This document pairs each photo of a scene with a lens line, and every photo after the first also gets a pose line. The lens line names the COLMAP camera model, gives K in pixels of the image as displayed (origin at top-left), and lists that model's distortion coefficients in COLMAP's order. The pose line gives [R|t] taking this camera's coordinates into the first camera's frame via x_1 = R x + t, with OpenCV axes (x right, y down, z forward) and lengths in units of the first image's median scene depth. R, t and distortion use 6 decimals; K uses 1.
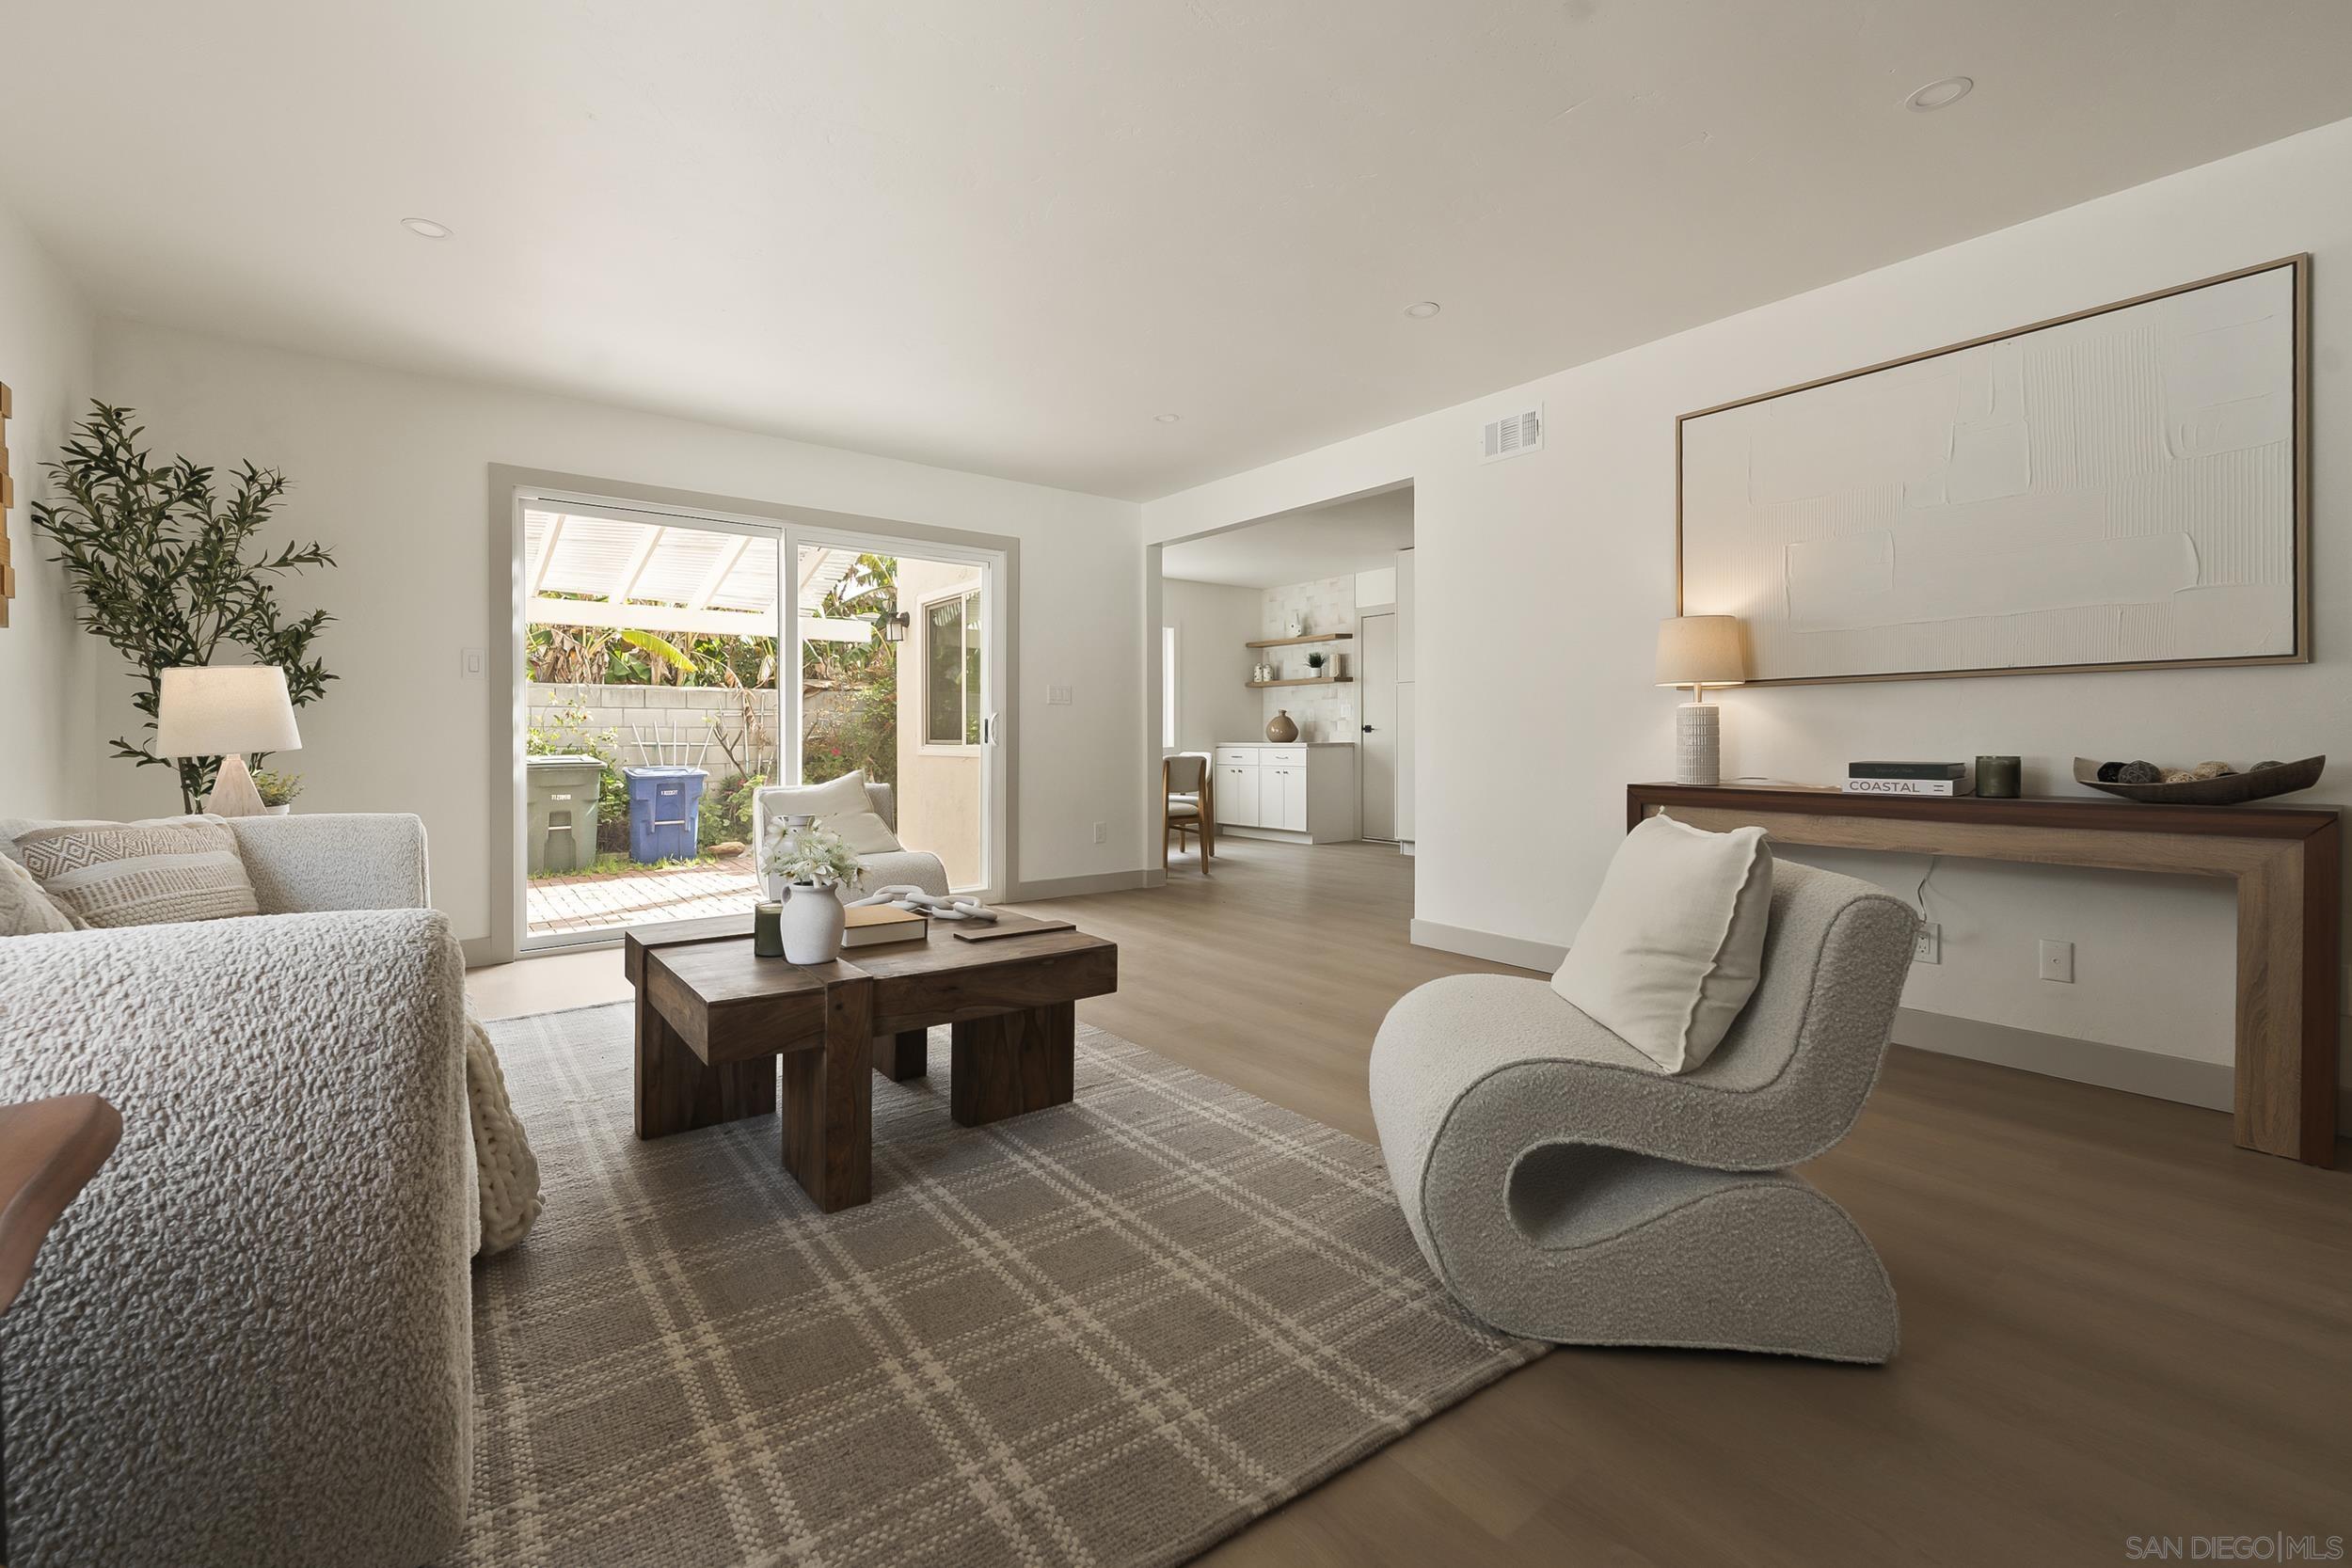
lens RADIAL K [[976.4, 0, 1158.1], [0, 976.4, 733.3], [0, 0, 1]] dist [-0.000525, -0.000035]
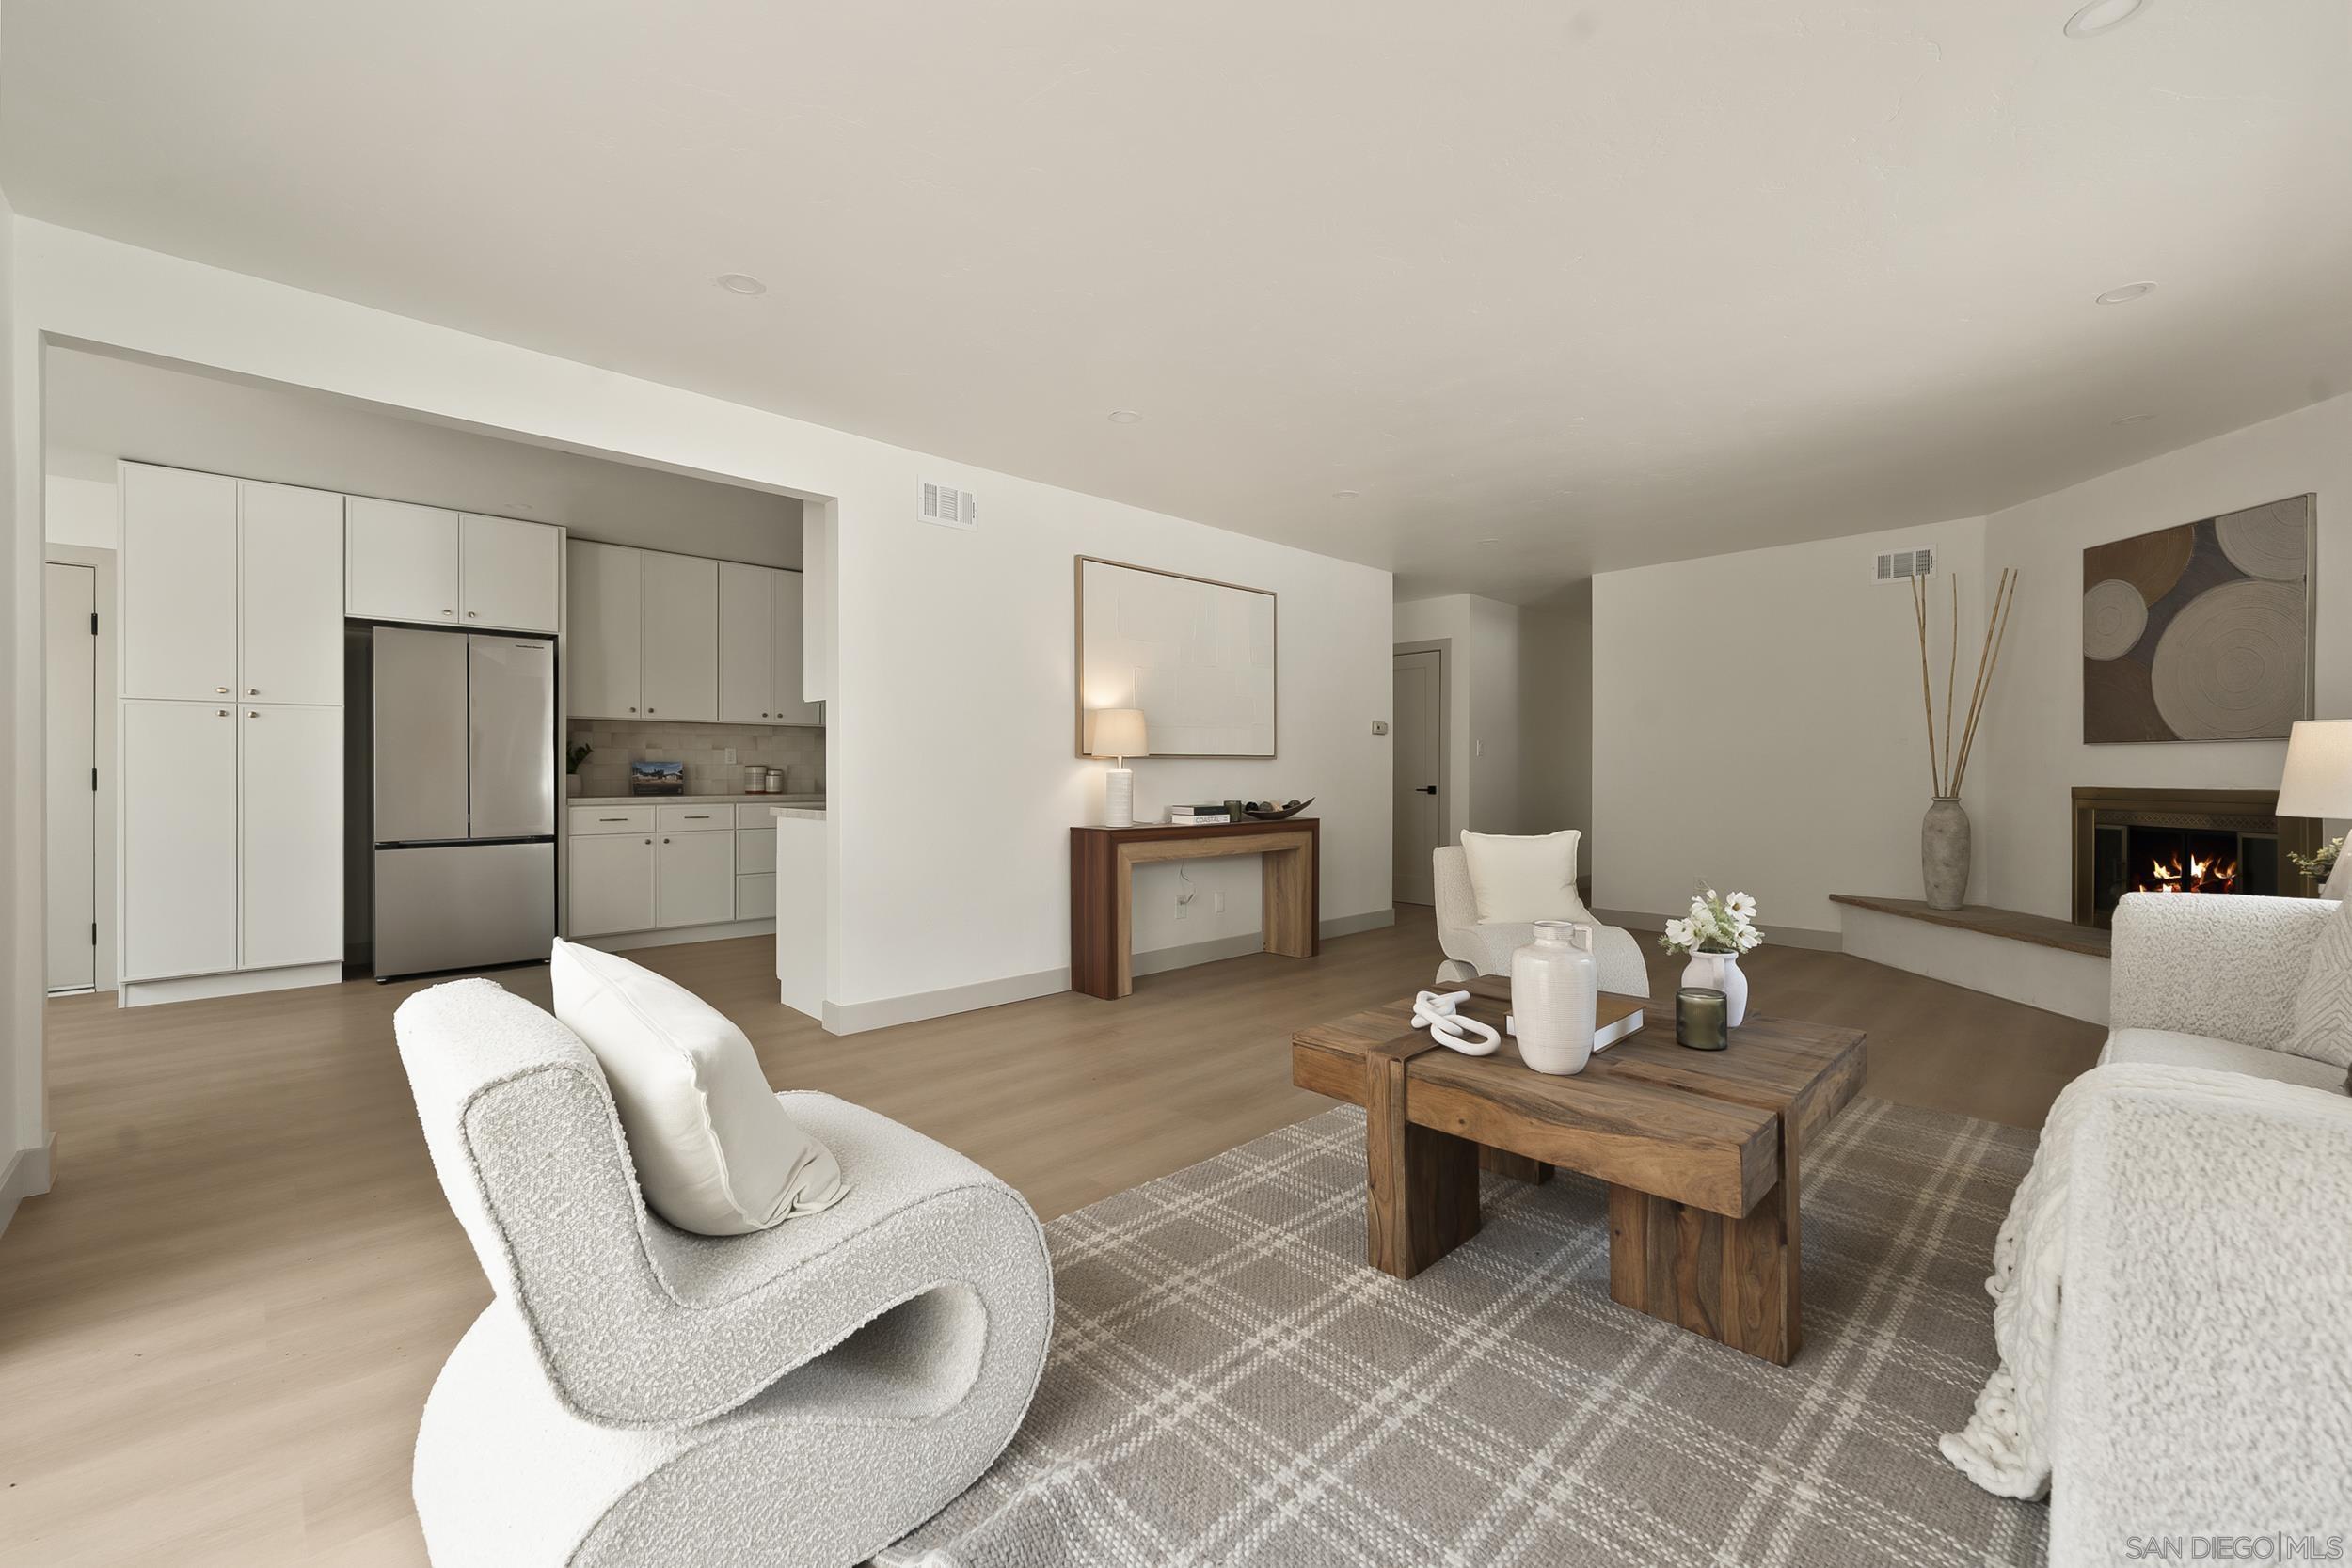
lens RADIAL K [[945.9, 0, 1164.9], [0, 945.9, 783.8], [0, 0, 1]] dist [-0.001443, -0.000370]
pose [[-0.108337, -0.008029, 0.994082, -1.294993], [-0.002508, 0.999966, 0.007804, -0.033126], [-0.994111, -0.001647, -0.108354, 1.684404]]
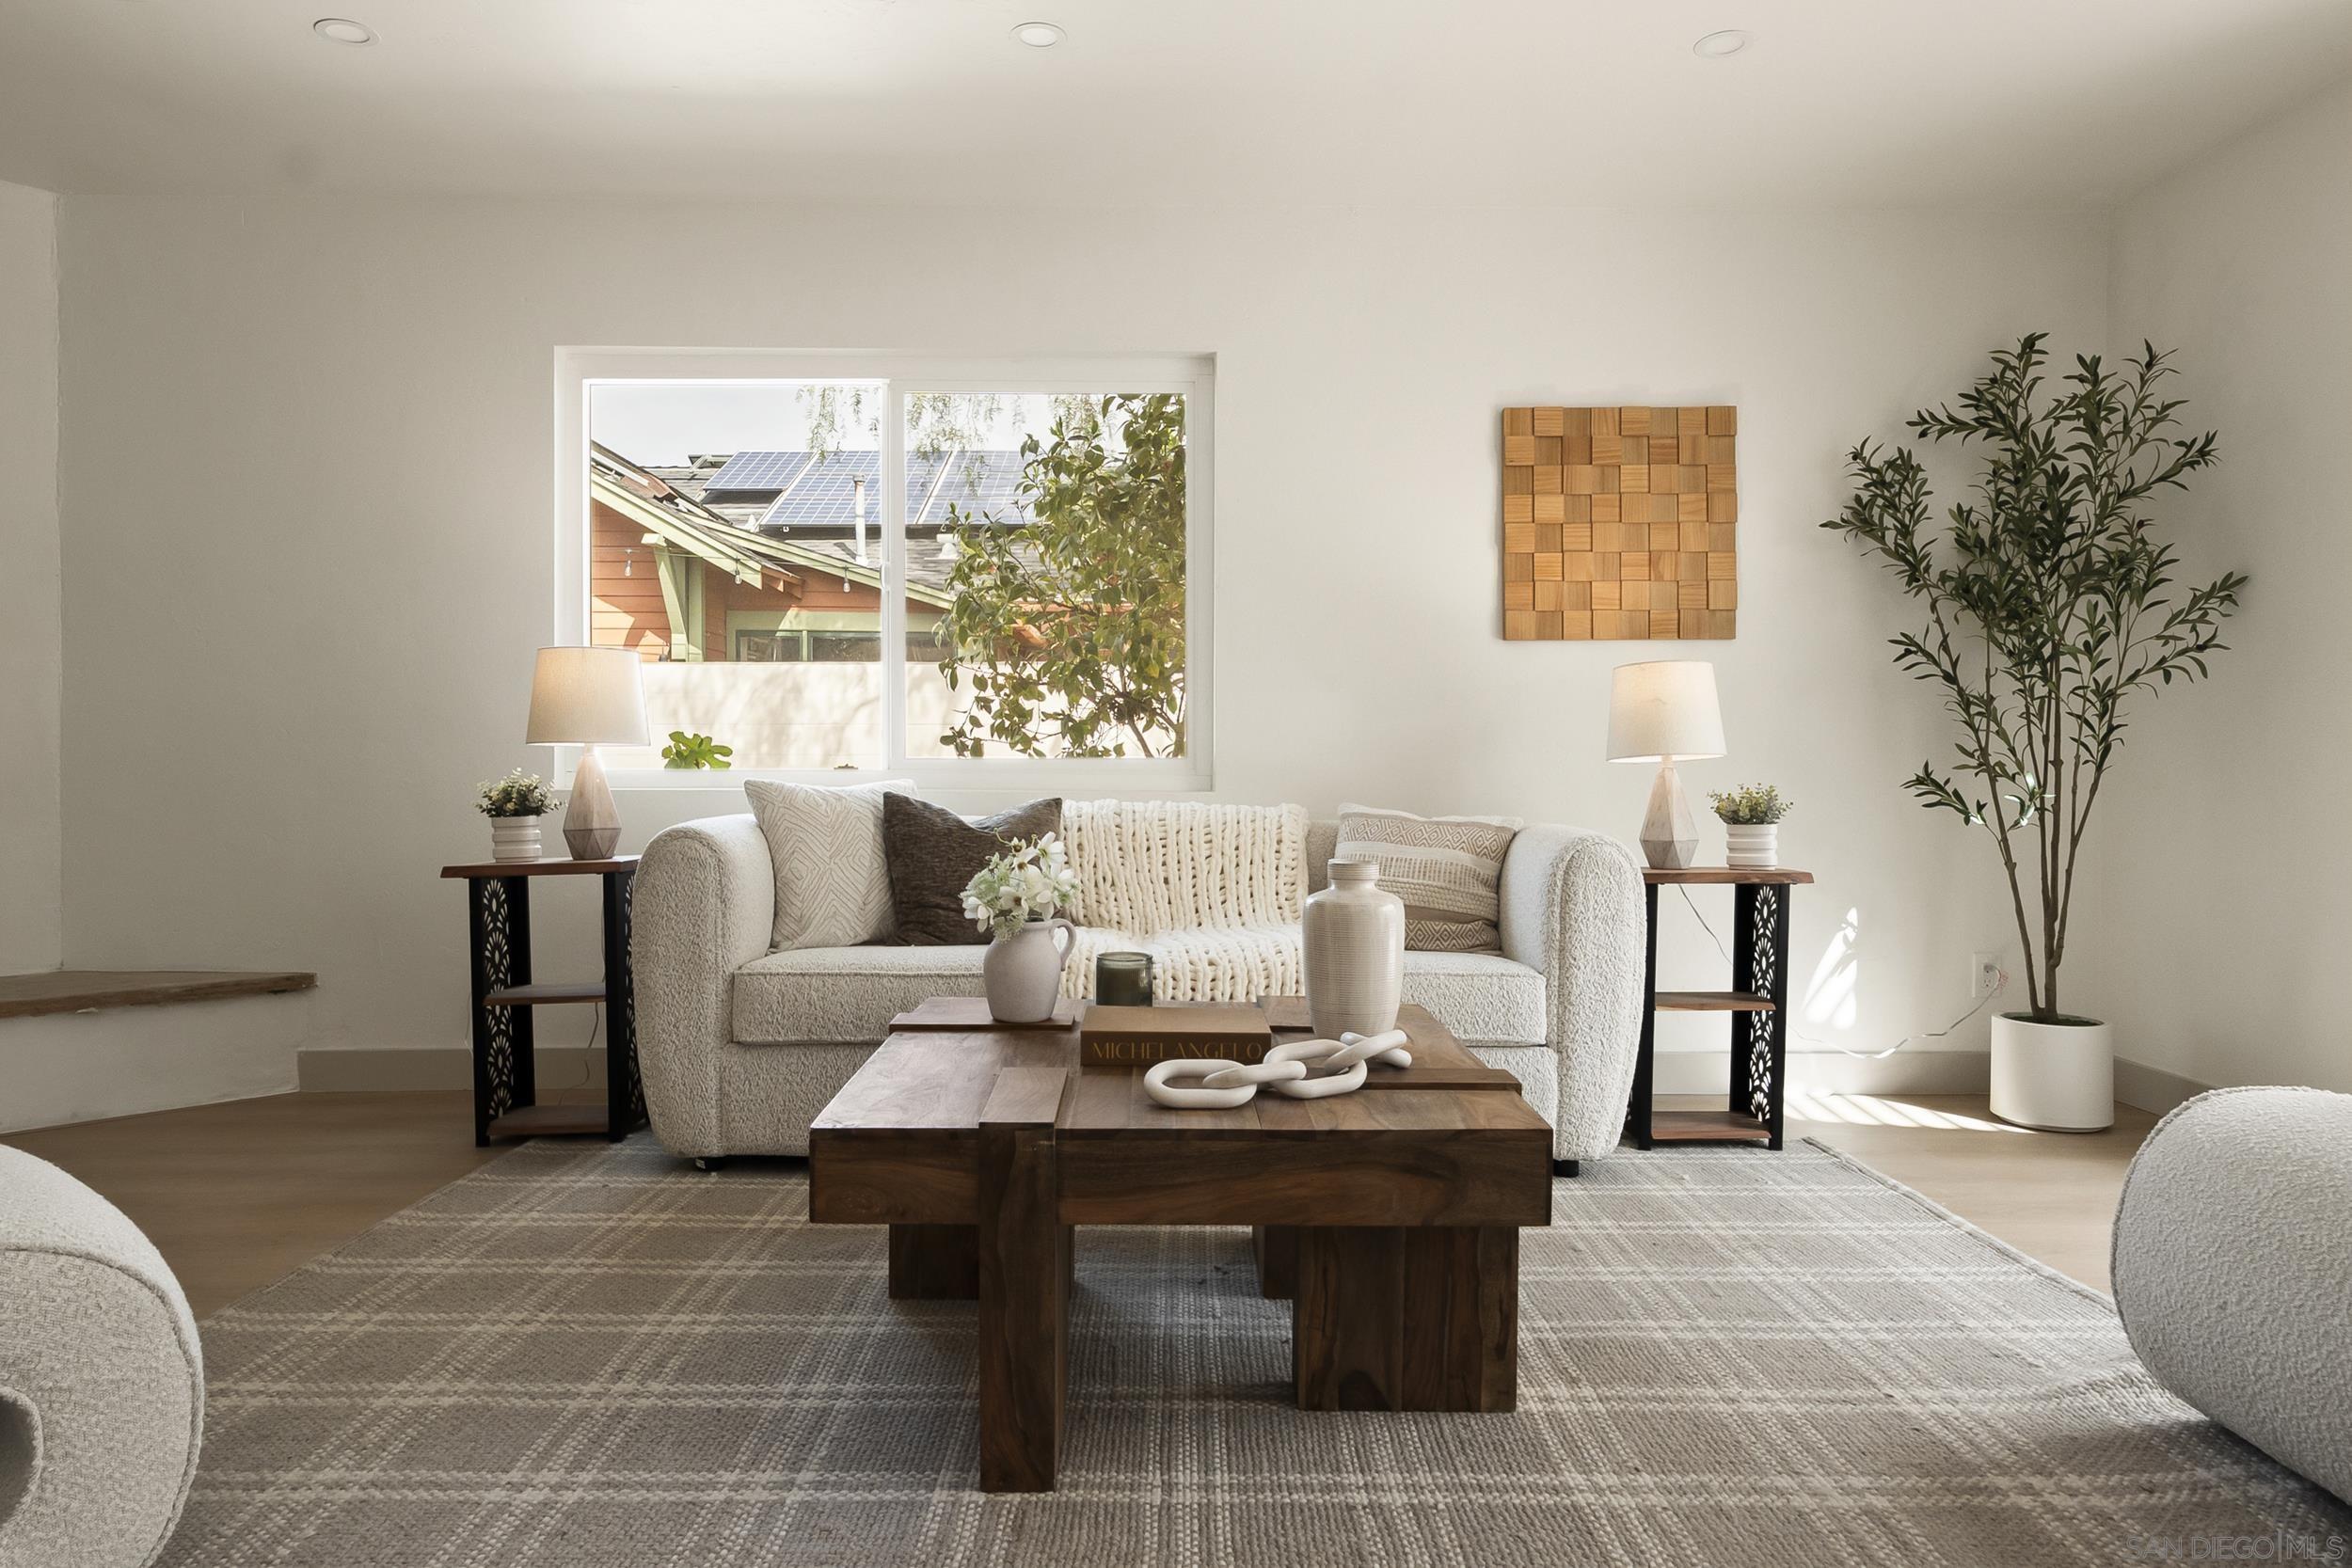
lens RADIAL K [[1440.6, 0, 1169.0], [0, 1440.6, 781.2], [0, 0, 1]] dist [-0.002146, 0.000420]
pose [[-0.597508, 0.011002, -0.801788, 0.487053], [0.001630, 0.999920, 0.012505, 0.029468], [0.801862, 0.006165, -0.597478, 1.756259]]
